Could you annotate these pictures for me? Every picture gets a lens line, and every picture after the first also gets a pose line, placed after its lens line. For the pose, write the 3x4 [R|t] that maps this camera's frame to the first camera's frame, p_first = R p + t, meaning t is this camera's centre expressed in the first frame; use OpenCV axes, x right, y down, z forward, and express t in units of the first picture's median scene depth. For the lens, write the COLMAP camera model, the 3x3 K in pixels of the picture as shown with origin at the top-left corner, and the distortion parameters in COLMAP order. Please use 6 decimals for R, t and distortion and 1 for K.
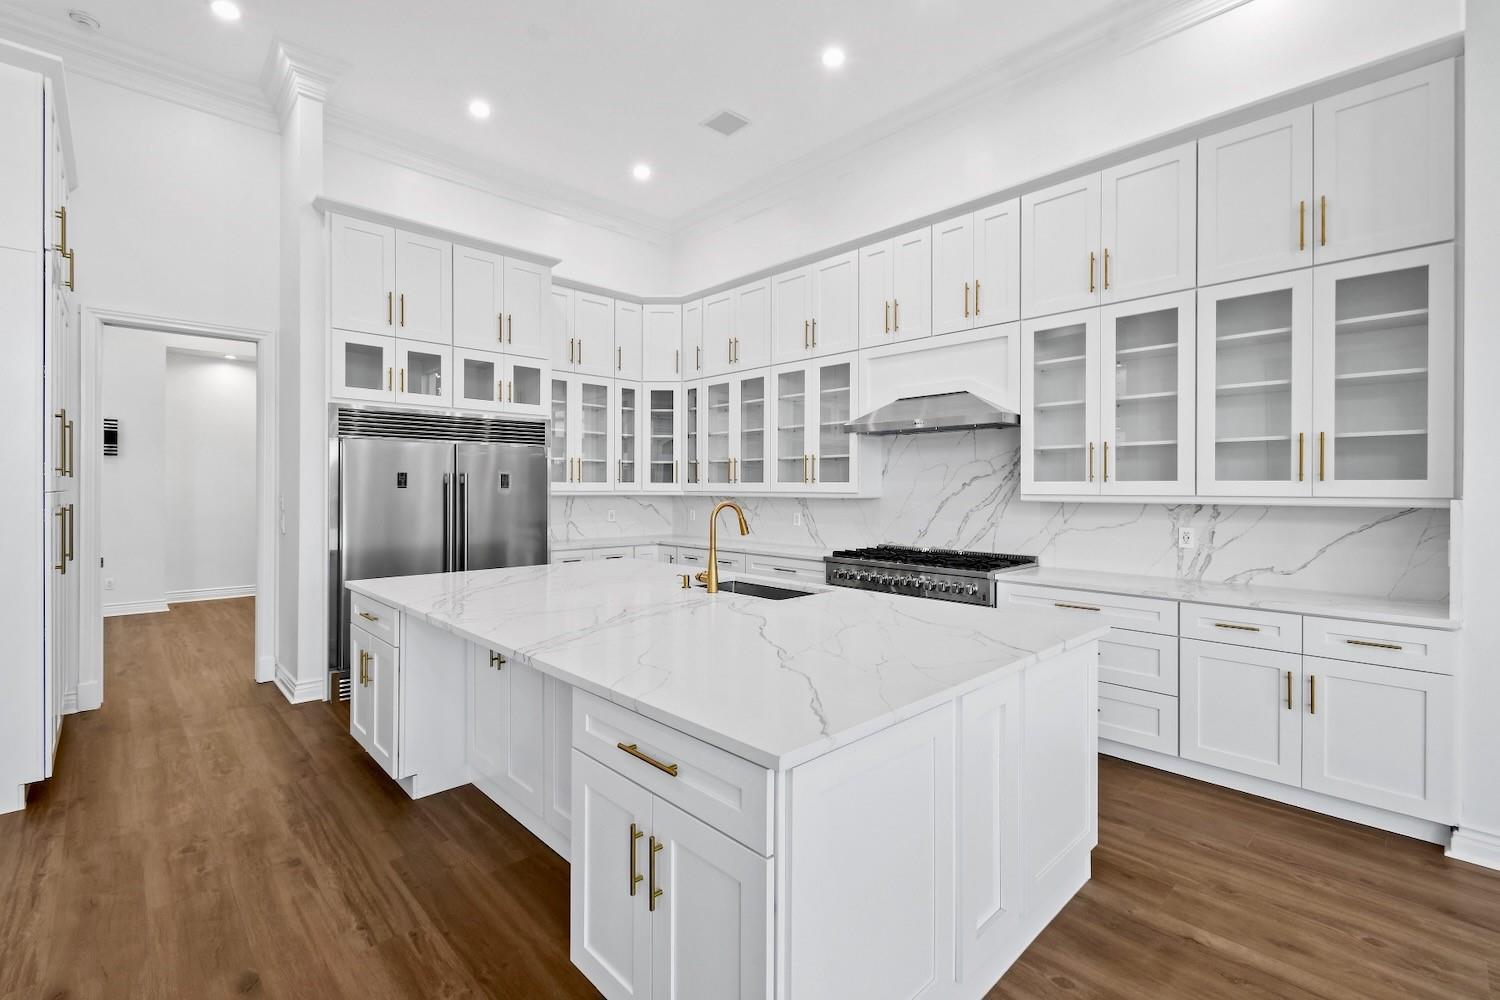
lens RADIAL K [[671.2, 0, 759.8], [0, 671.2, 499.2], [0, 0, 1]] dist [0.020576, 0.001089]
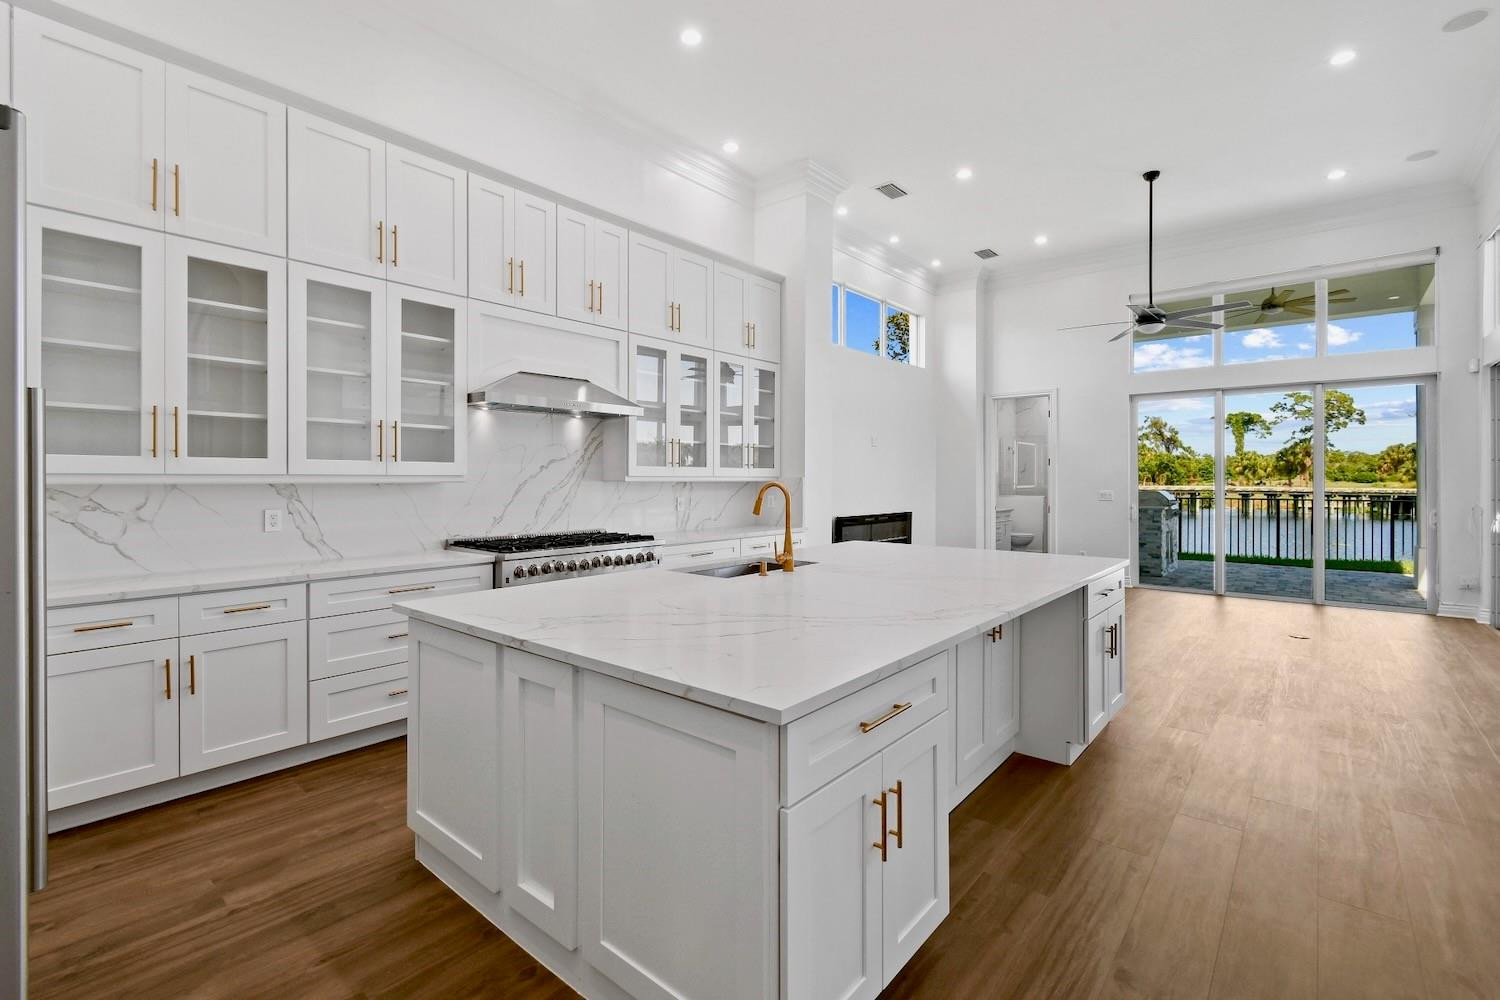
lens RADIAL K [[671.2, 0, 776.4], [0, 671.2, 467.8], [0, 0, 1]] dist [0.020576, 0.001089]
pose [[-0.115034, 0.002255, 0.993359, -0.679734], [0.005053, 0.999986, -0.001685, -0.016078], [-0.993349, 0.004826, -0.115044, 0.713681]]
